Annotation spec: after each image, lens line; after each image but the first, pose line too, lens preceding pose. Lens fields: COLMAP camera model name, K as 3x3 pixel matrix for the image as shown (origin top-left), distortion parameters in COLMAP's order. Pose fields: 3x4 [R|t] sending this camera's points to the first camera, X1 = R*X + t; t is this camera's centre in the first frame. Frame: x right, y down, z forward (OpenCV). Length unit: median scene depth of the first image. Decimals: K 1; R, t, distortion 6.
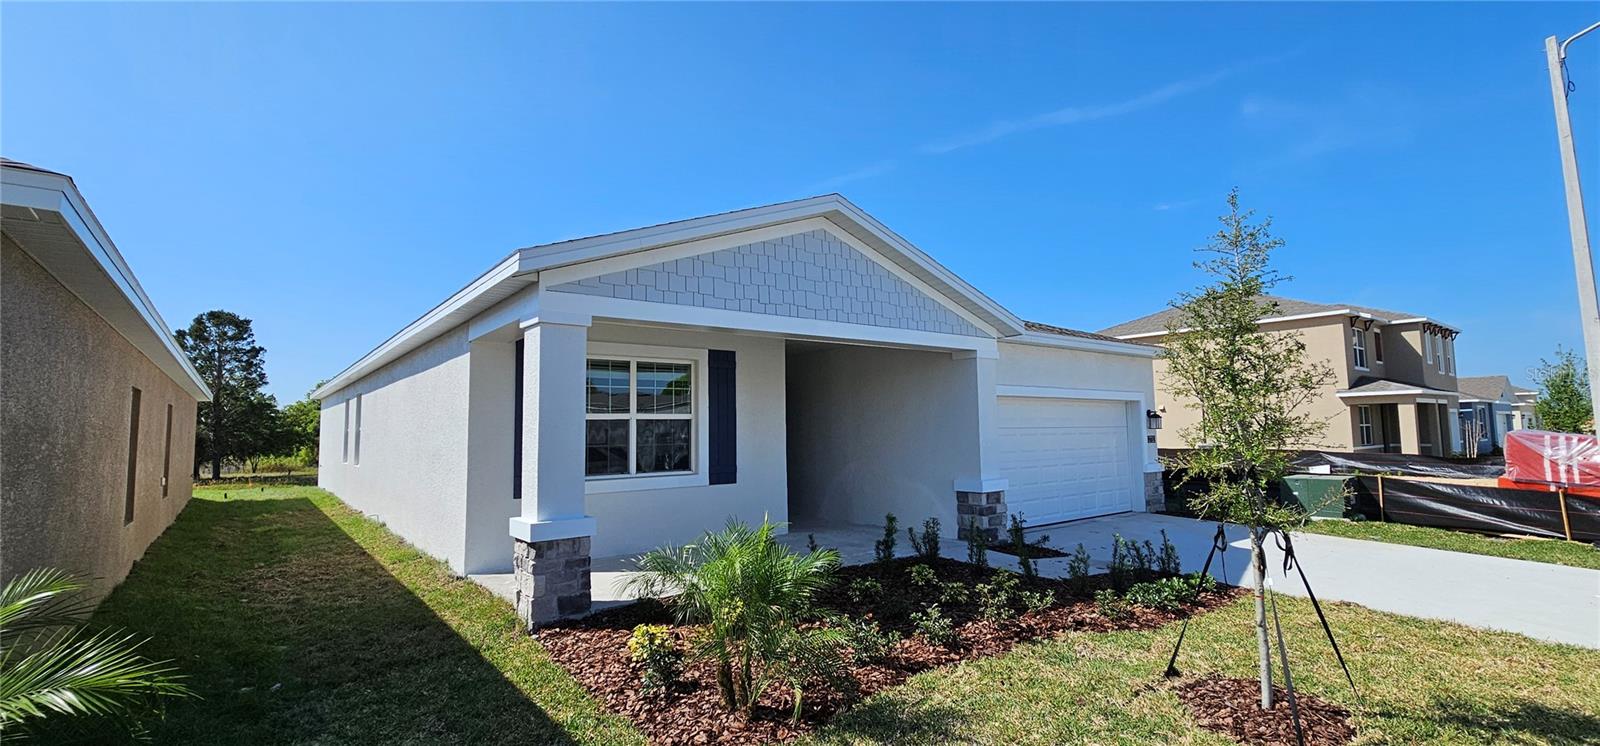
lens RADIAL K [[714.3, 0, 807.5], [0, 714.3, 367.2], [0, 0, 1]] dist [0.001185, 0.000053]
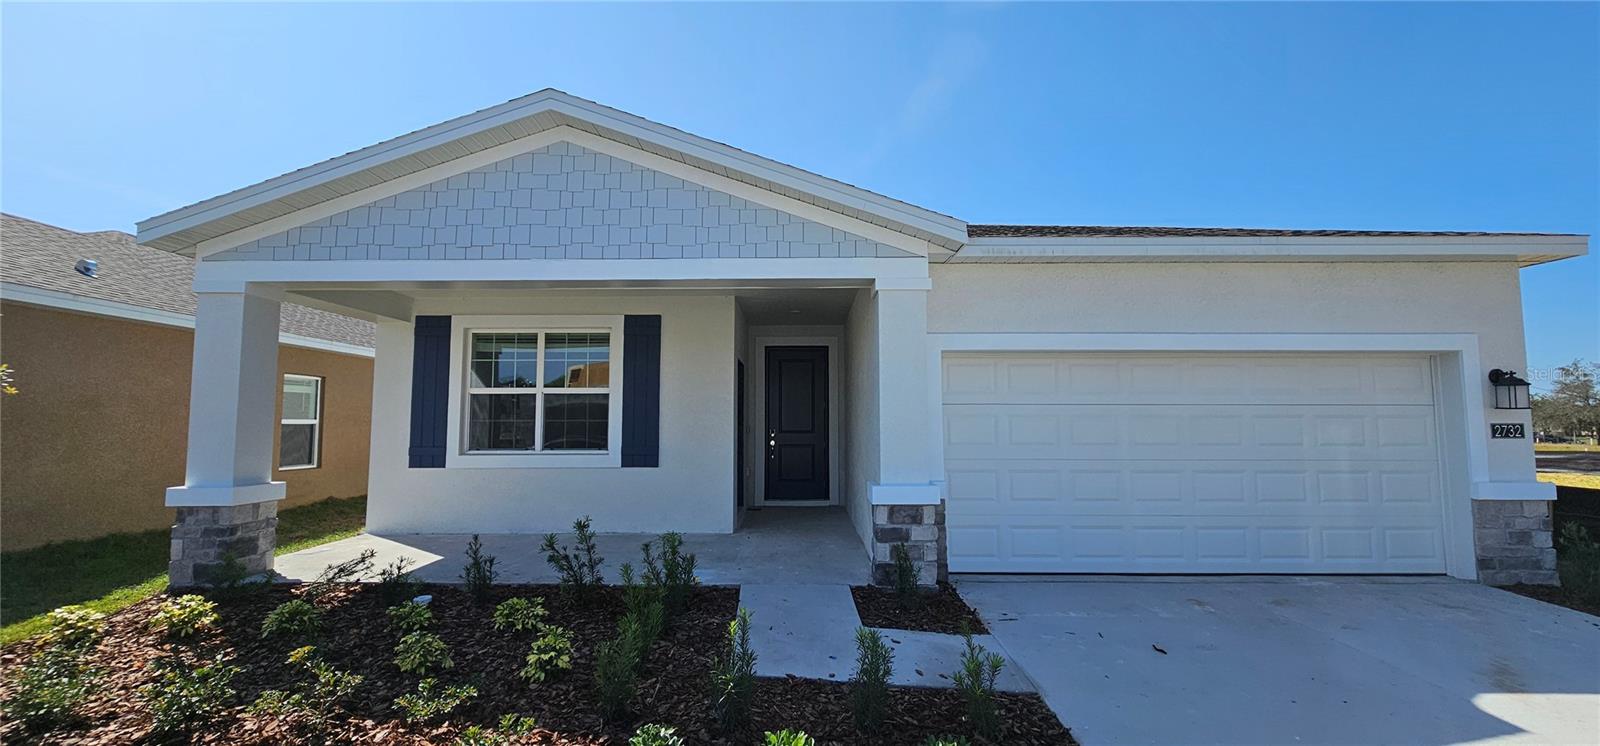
lens RADIAL K [[652.1, 0, 795.8], [0, 652.1, 377.7], [0, 0, 1]] dist [-0.000486, 0.001063]
pose [[0.776069, -0.027213, -0.630060, 0.554403], [0.044355, 0.998950, 0.011488, 0.054434], [0.629086, -0.036862, 0.776461, 0.514674]]
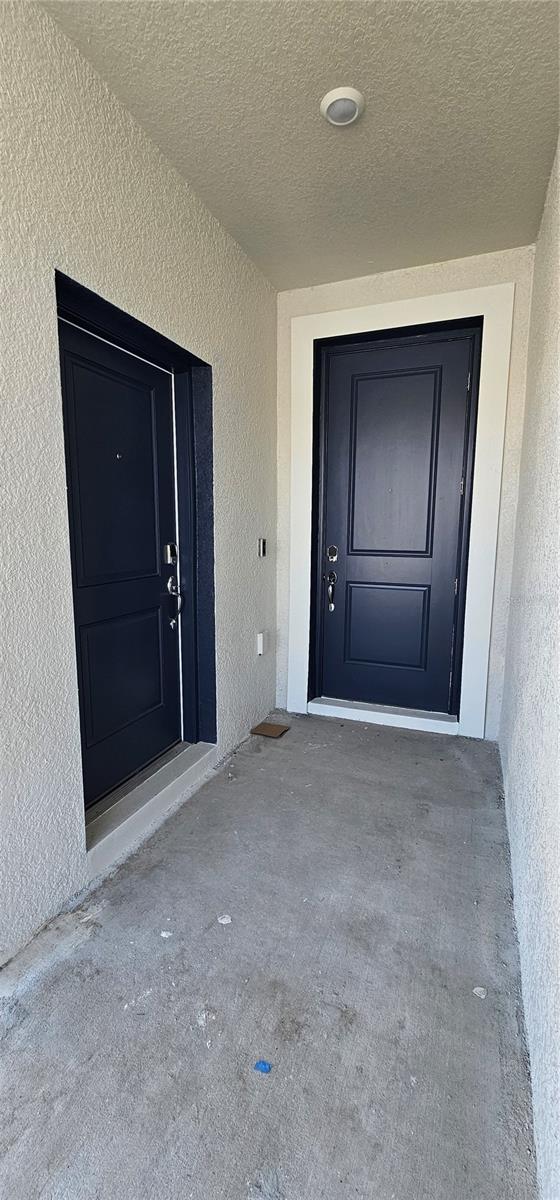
lens RADIAL K [[489.1, 0, 282.1], [0, 489.1, 599.8], [0, 0, 1]] dist [-0.000486, 0.001063]
pose [[0.499986, 0.150816, -0.852800, 0.323348], [0.060853, 0.976168, 0.208311, 0.086060], [0.863893, -0.156048, 0.478893, 0.844706]]
